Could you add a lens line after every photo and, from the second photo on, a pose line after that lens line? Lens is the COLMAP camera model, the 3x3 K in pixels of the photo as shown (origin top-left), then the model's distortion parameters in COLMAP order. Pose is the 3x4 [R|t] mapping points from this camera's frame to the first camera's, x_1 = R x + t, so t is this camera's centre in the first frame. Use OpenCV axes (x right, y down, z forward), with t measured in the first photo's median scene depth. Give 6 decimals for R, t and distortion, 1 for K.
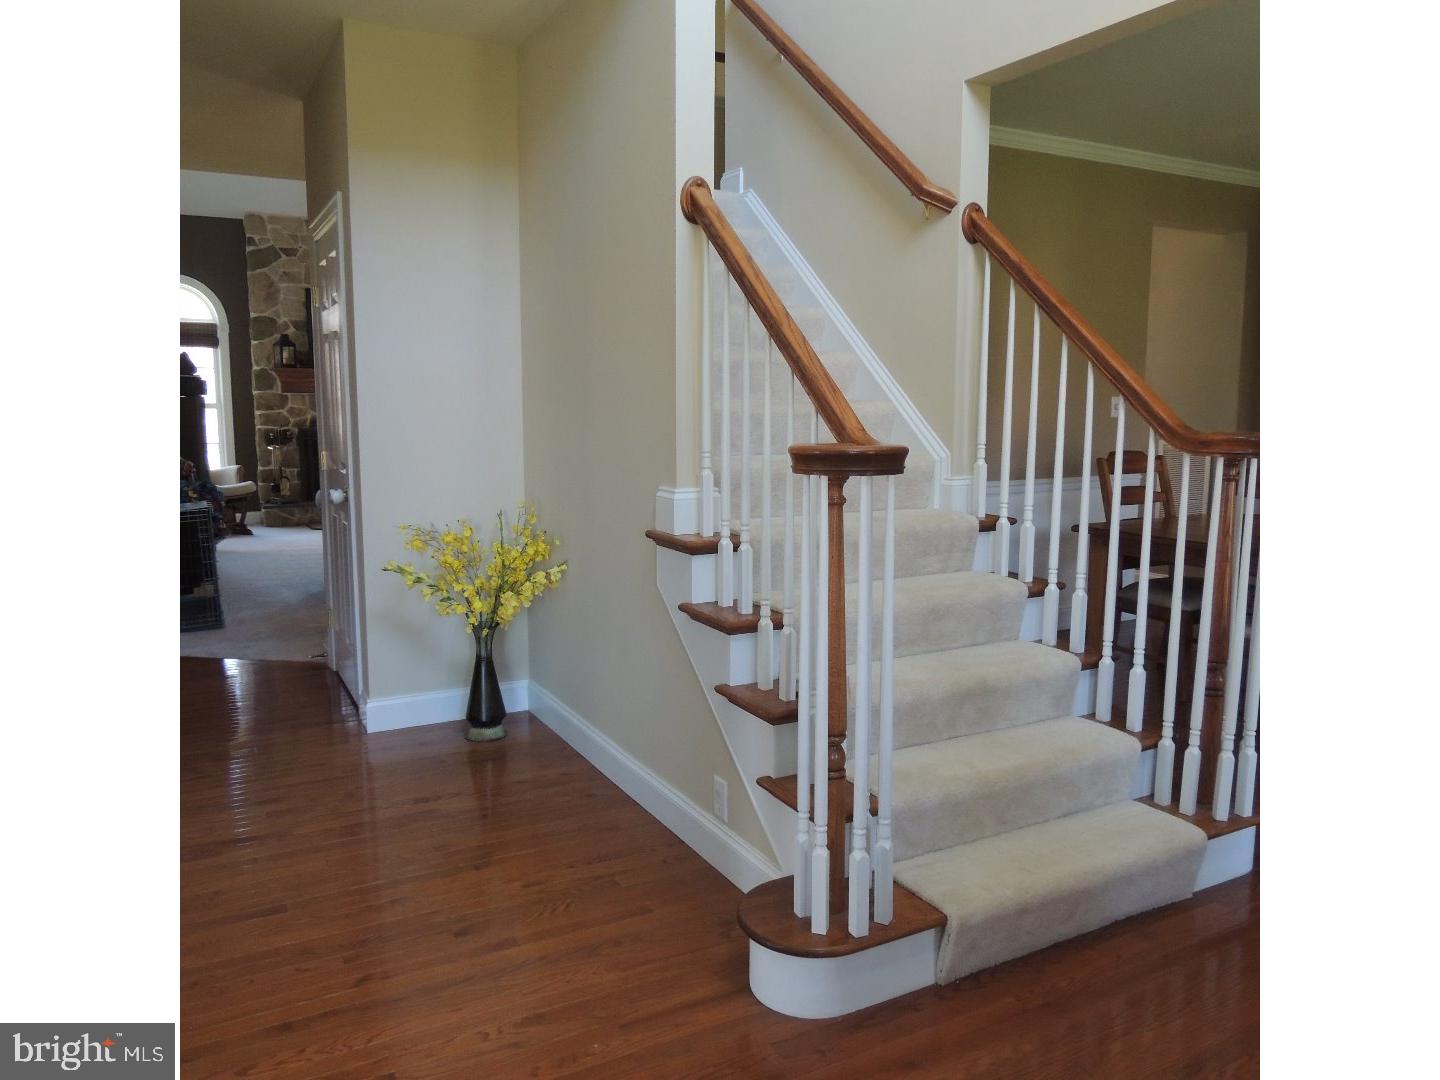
lens RADIAL K [[1027.6, 0, 719.6], [0, 1027.6, 546.9], [0, 0, 1]] dist [-0.026388, -0.001836]
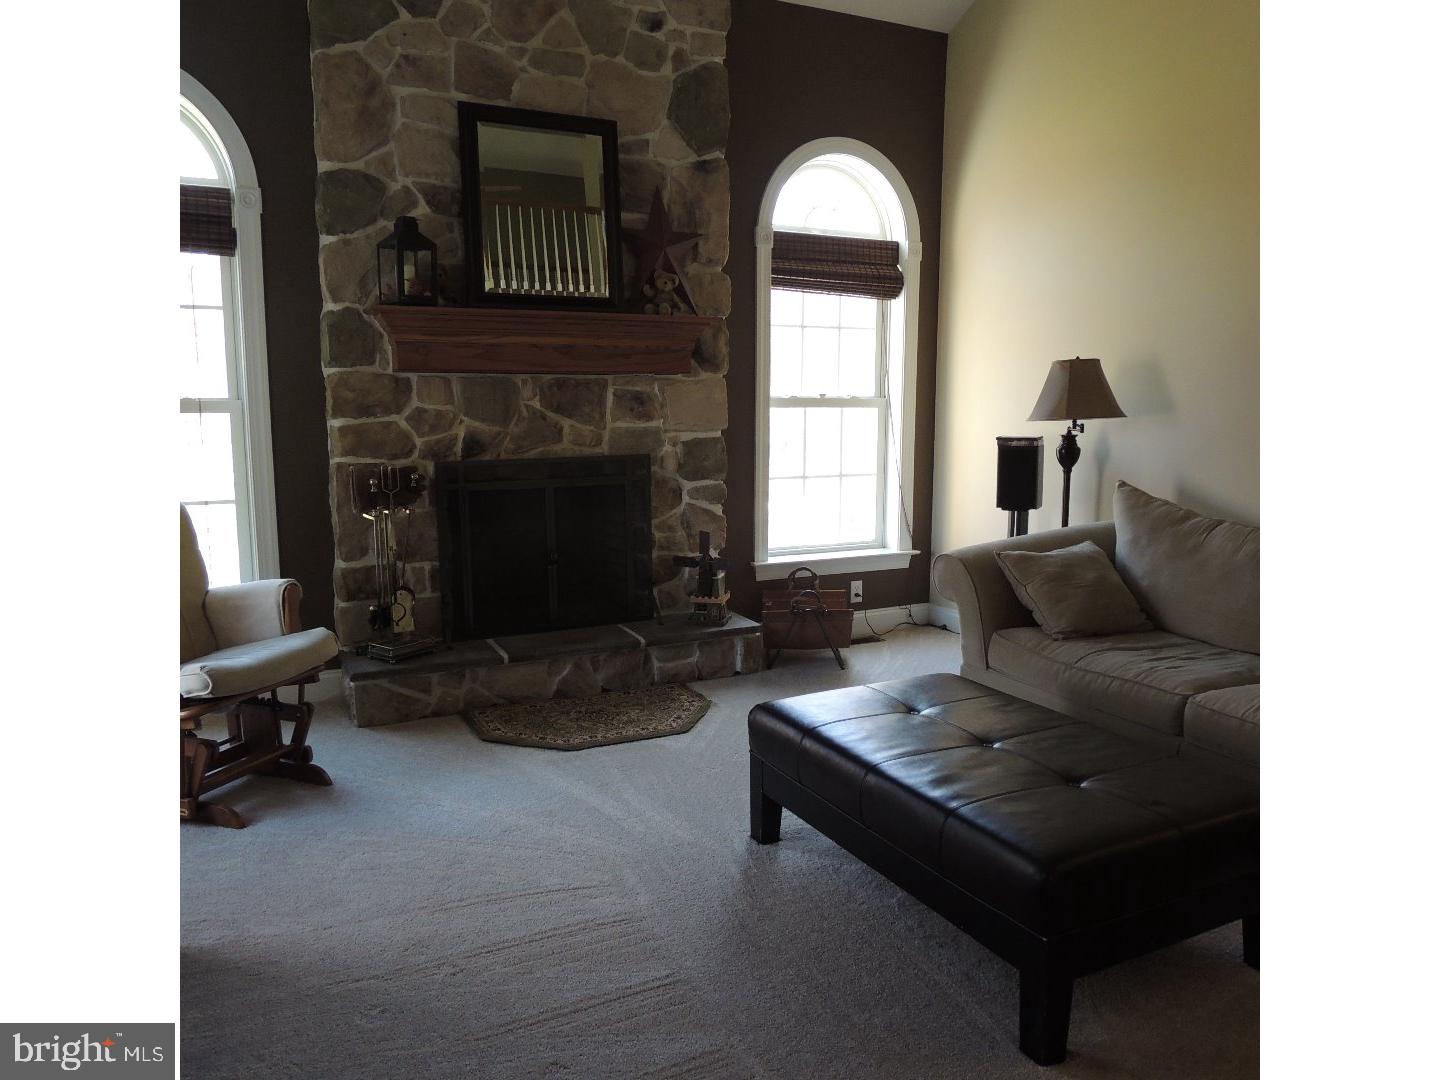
lens RADIAL K [[1027.6, 0, 724.0], [0, 1027.6, 546.0], [0, 0, 1]] dist [-0.026388, -0.001836]
pose [[0.999461, 0.008731, -0.031654, -0.293010], [-0.008195, 0.999822, 0.017009, -0.092978], [0.031797, -0.016740, 0.999354, 0.617869]]
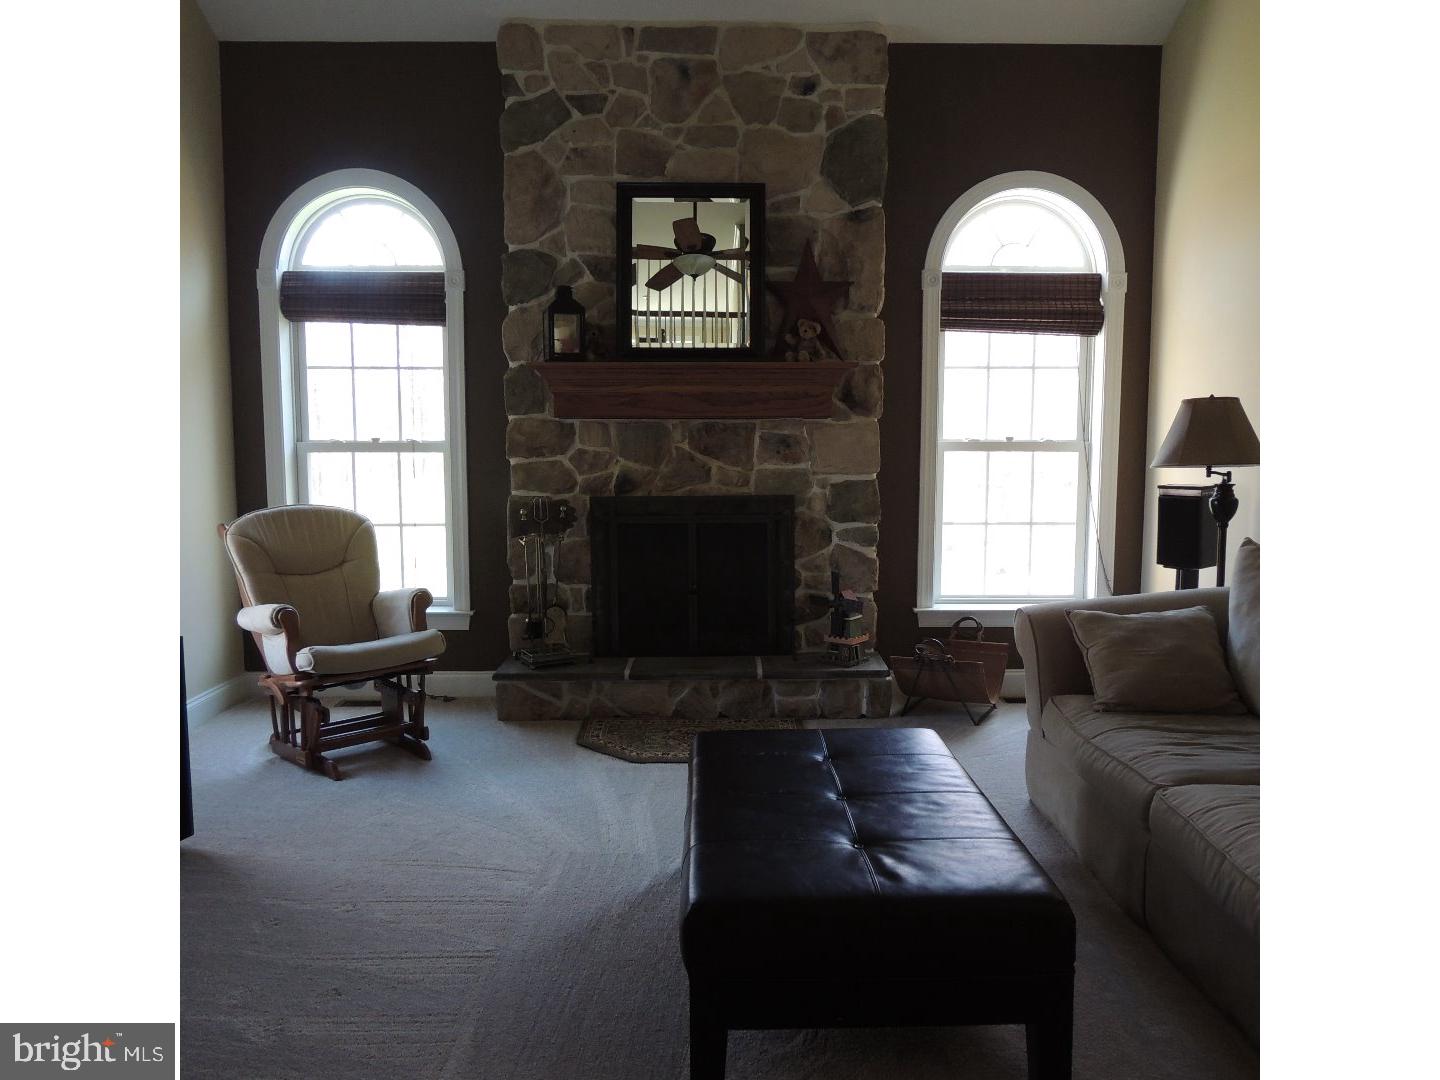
lens RADIAL K [[1027.6, 0, 722.5], [0, 1027.6, 543.8], [0, 0, 1]] dist [-0.026388, -0.001836]
pose [[0.883084, 0.051625, -0.466365, -0.151374], [-0.063433, 0.997939, -0.009646, -0.096501], [0.464907, 0.038101, 0.884540, 0.638944]]
